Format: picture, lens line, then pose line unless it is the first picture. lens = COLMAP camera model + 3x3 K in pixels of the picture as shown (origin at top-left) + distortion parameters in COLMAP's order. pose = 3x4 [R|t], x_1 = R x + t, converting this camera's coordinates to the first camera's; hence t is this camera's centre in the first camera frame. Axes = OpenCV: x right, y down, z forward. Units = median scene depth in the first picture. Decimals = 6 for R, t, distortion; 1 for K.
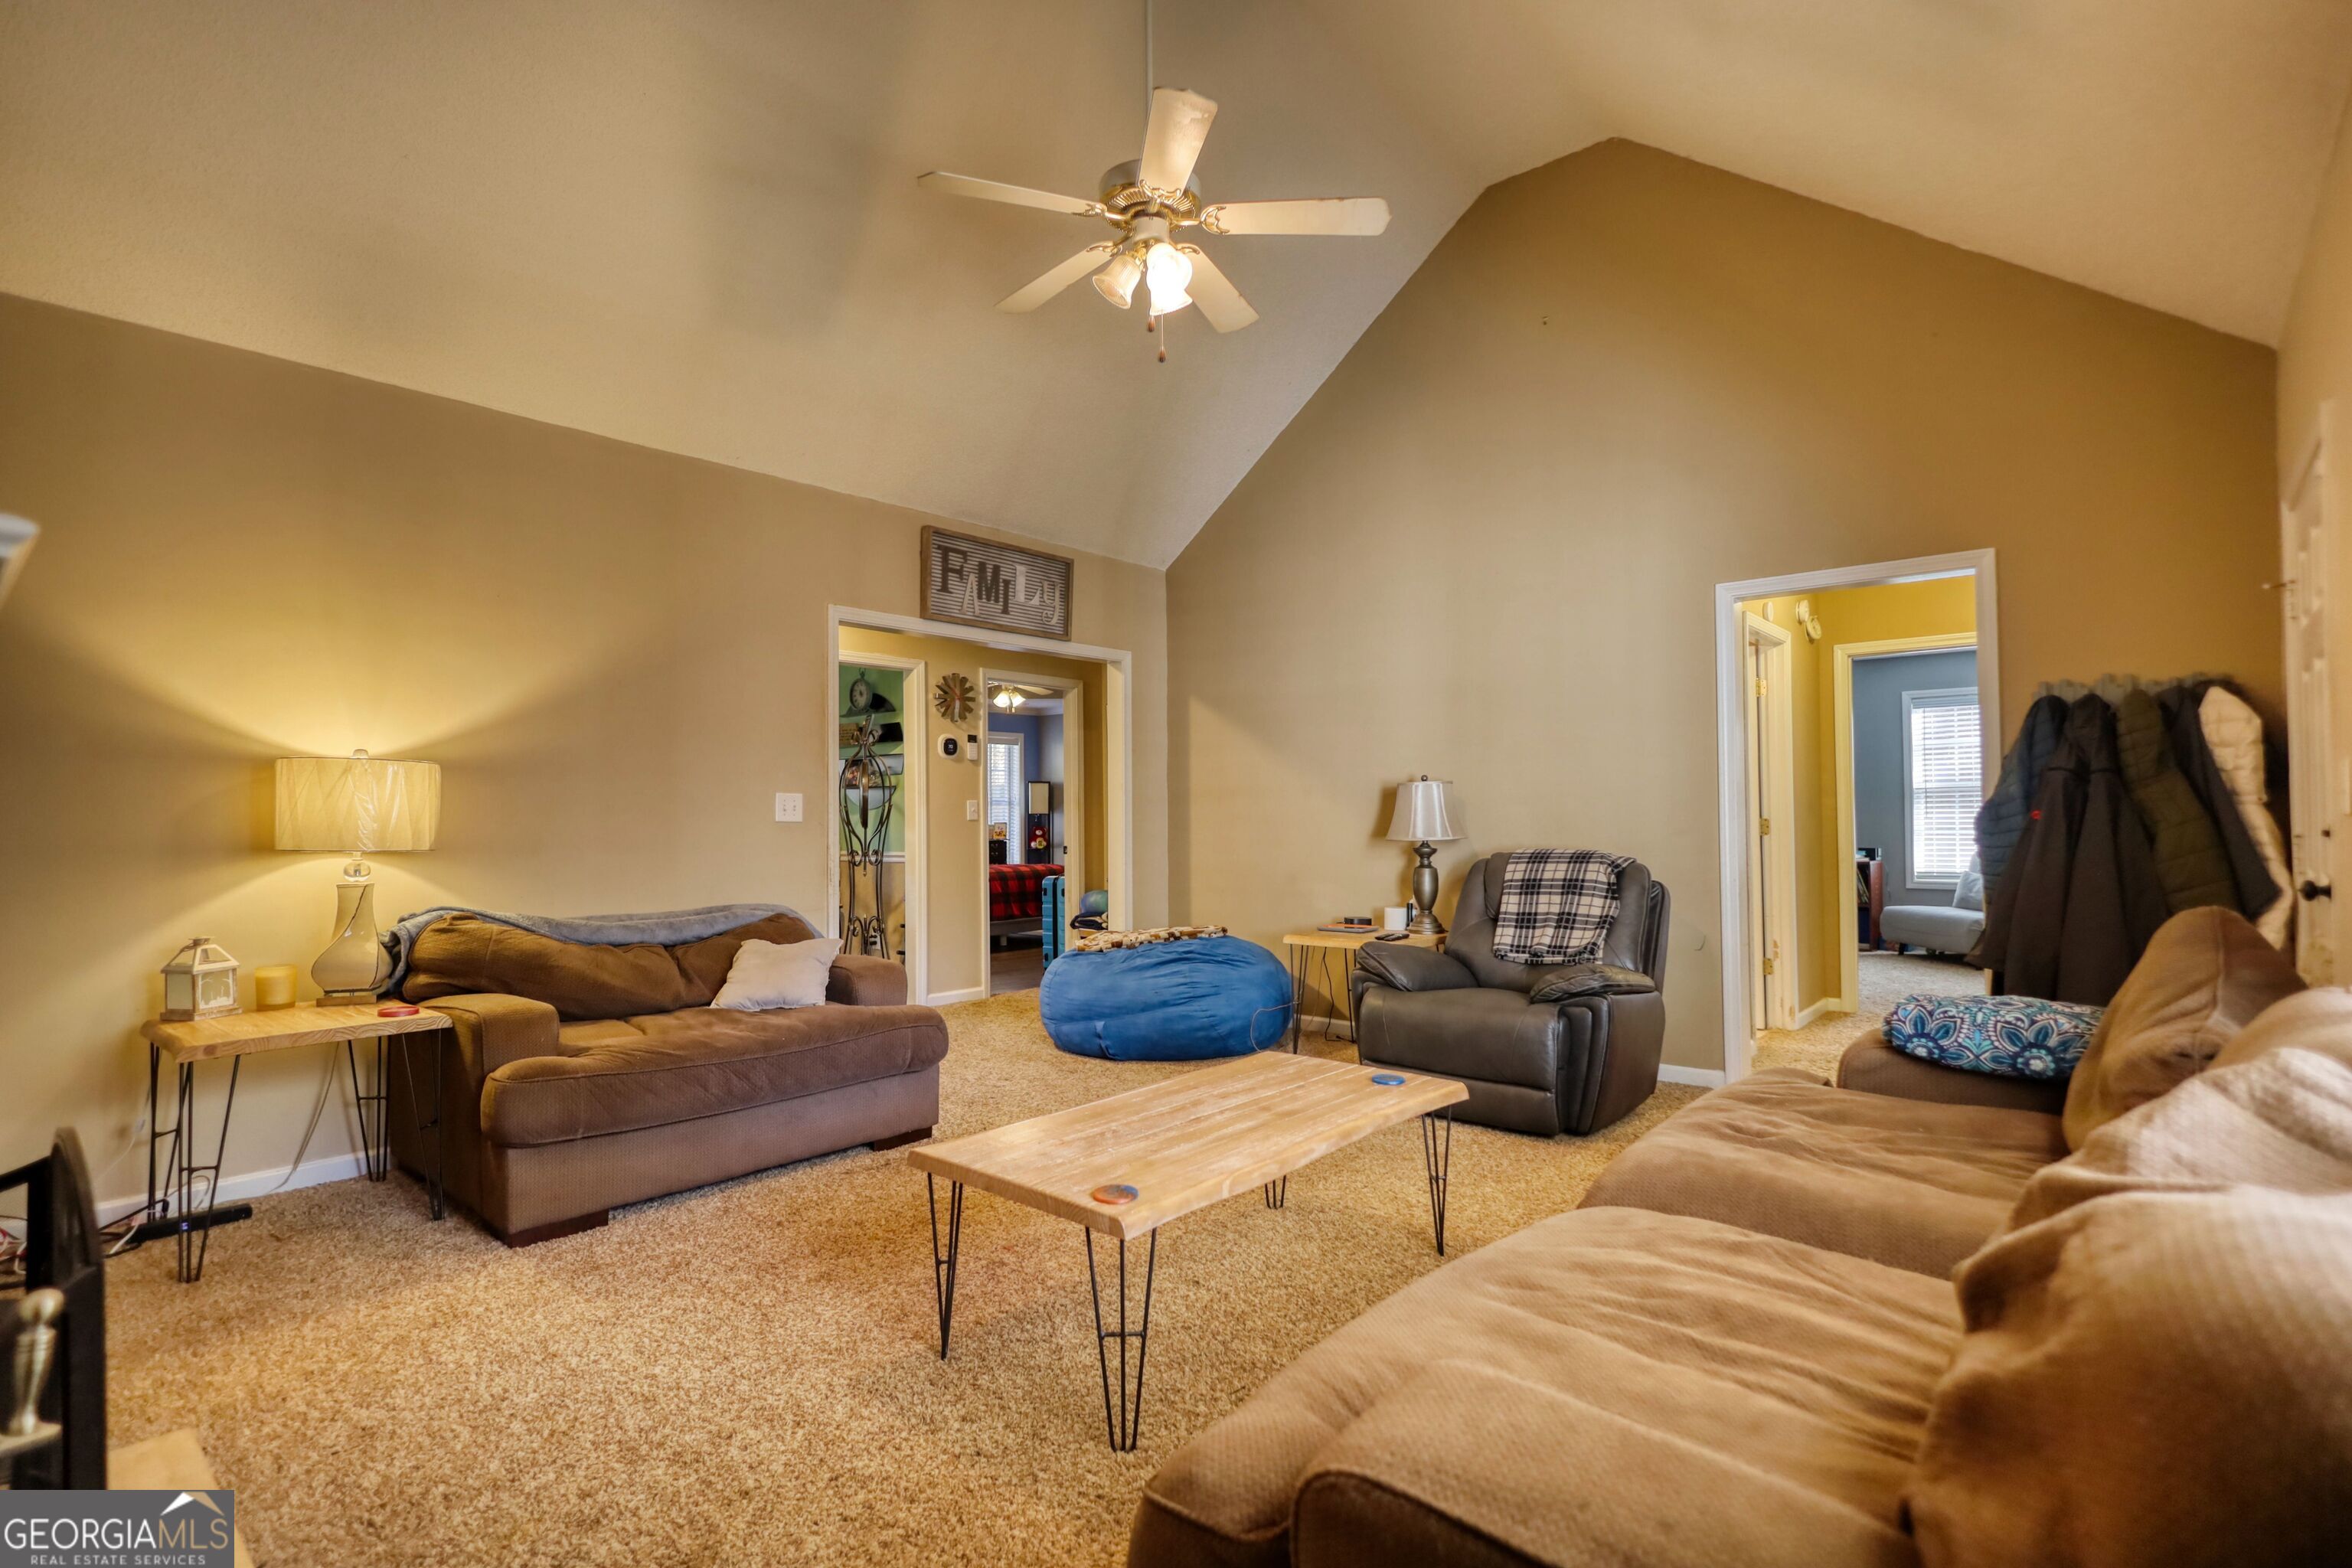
lens RADIAL K [[1113.7, 0, 1171.1], [0, 1113.7, 784.8], [0, 0, 1]] dist [0.006133, -0.001265]
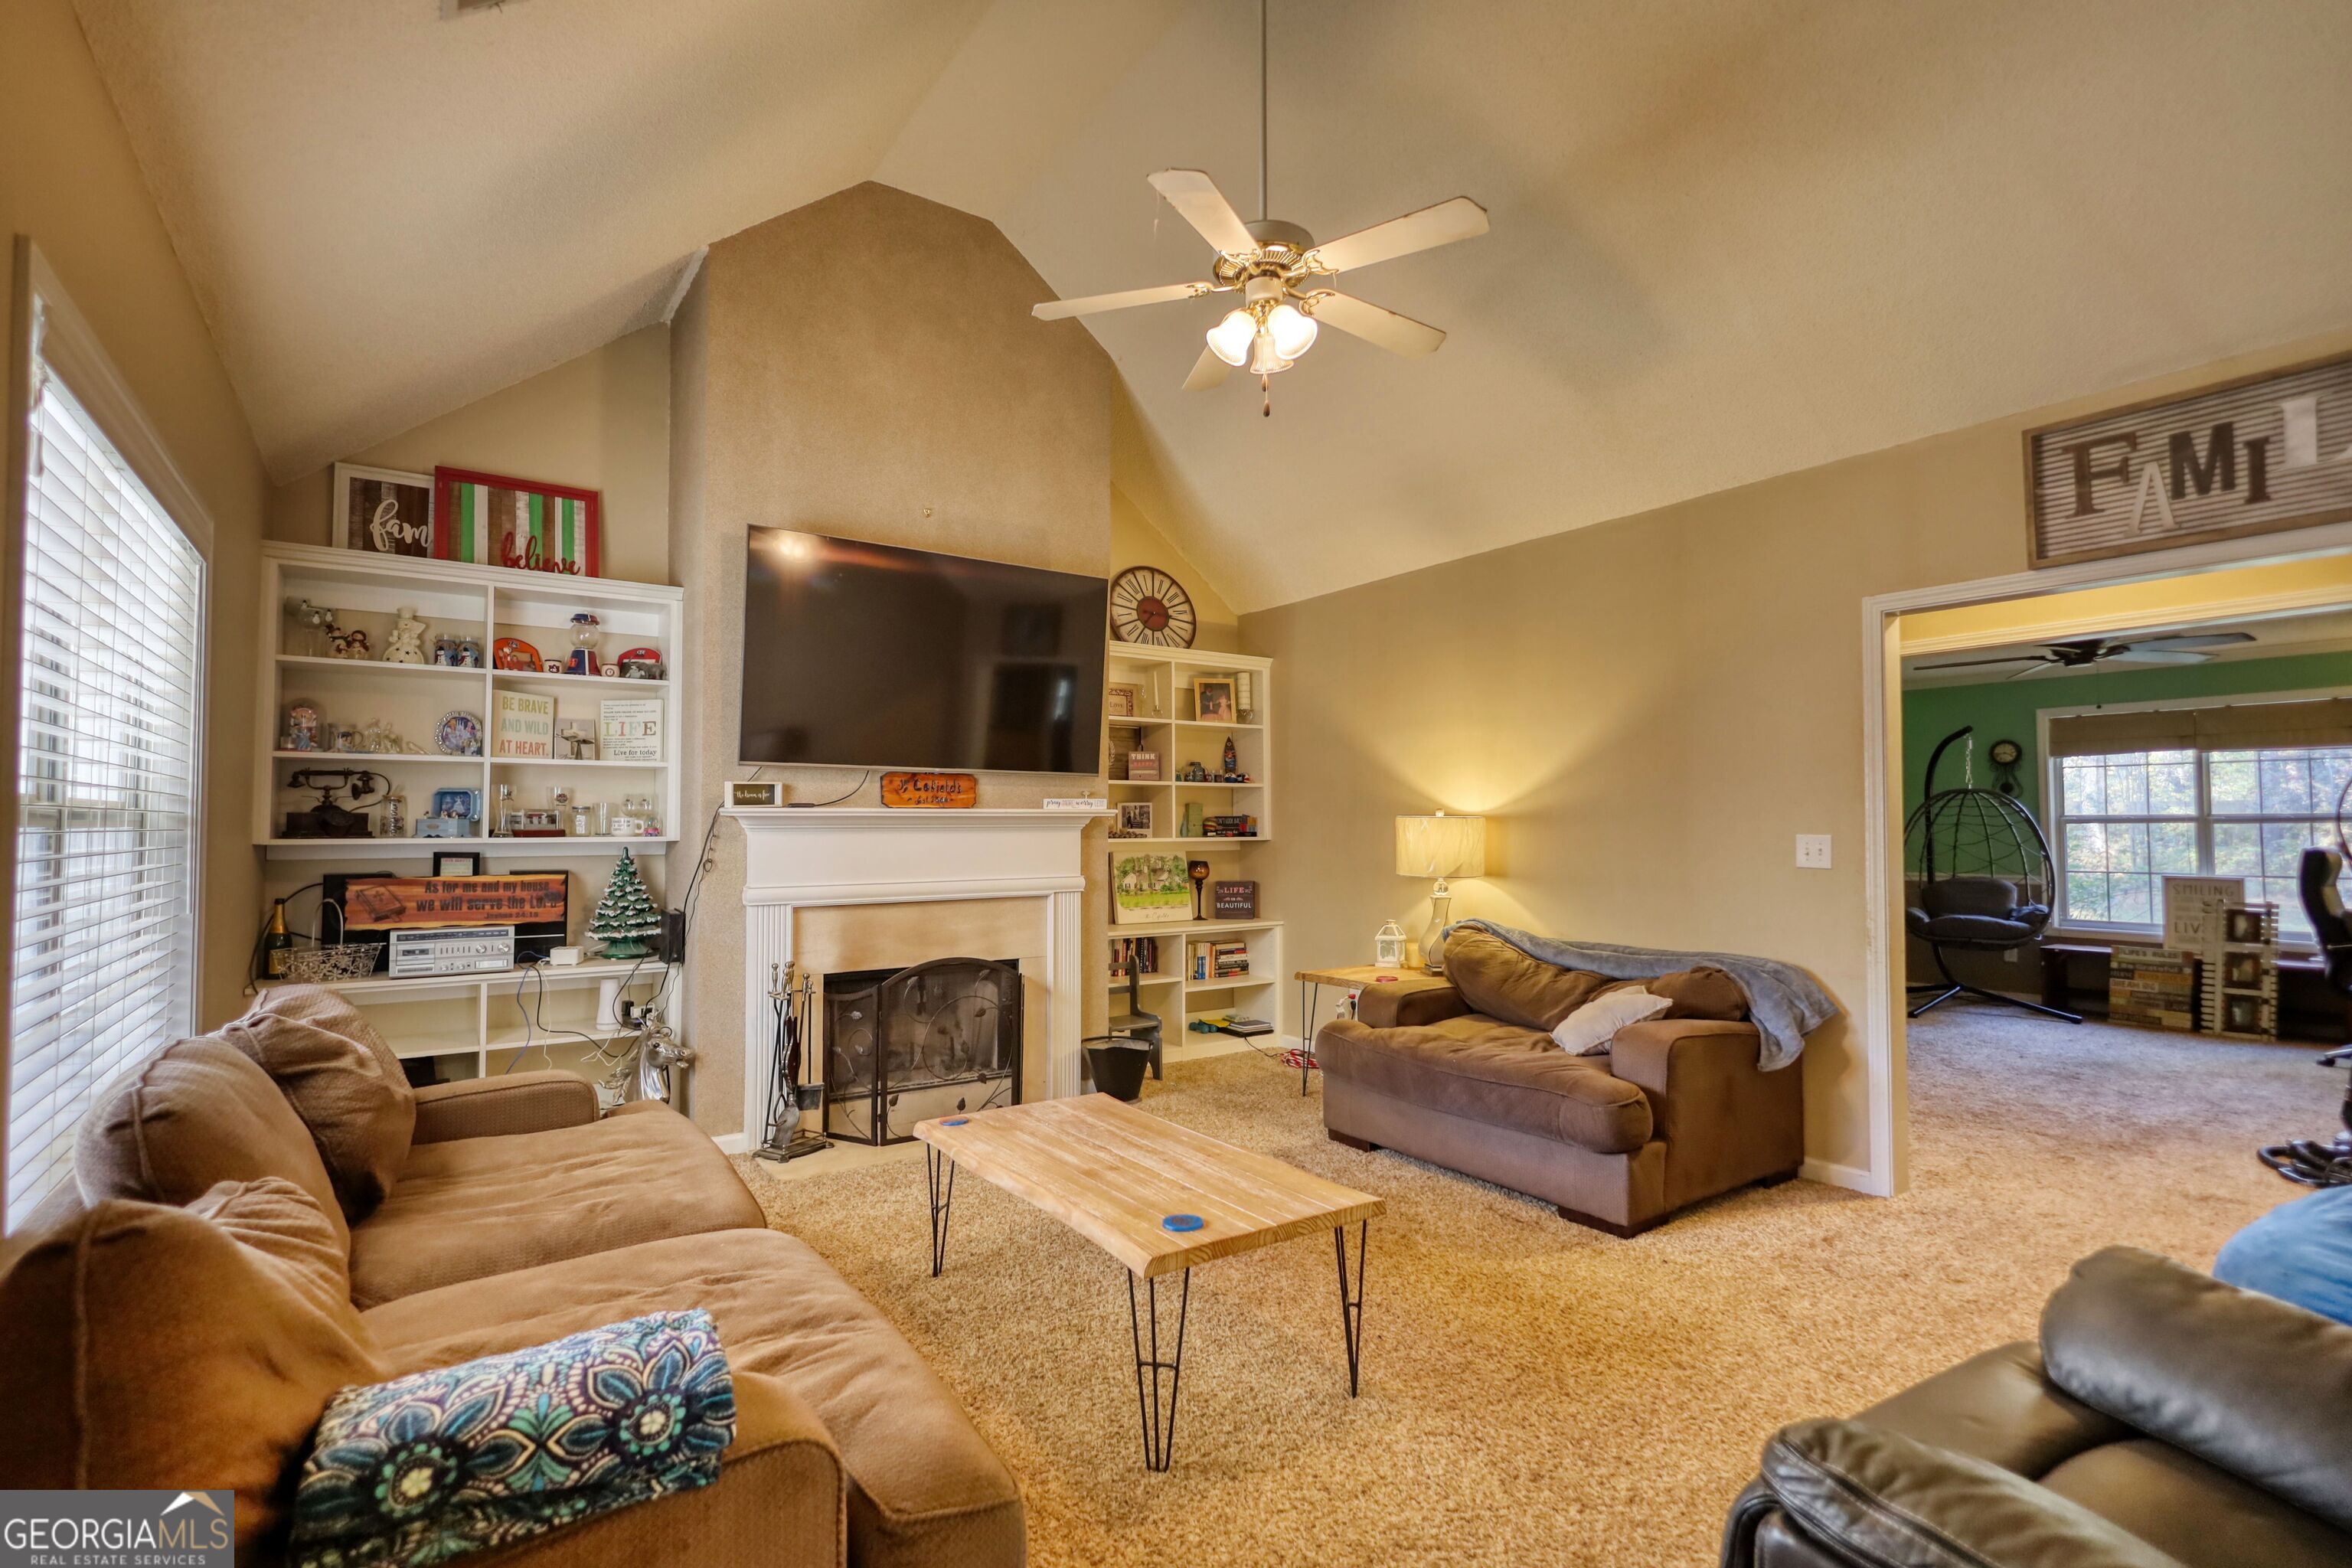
lens RADIAL K [[1087.1, 0, 1164.2], [0, 1087.1, 785.8], [0, 0, 1]] dist [-0.002190, 0.000593]
pose [[-0.230150, -0.034171, -0.972555, 0.861500], [0.019081, 0.999033, -0.039616, -0.008984], [0.972968, -0.027675, -0.229275, 1.069237]]
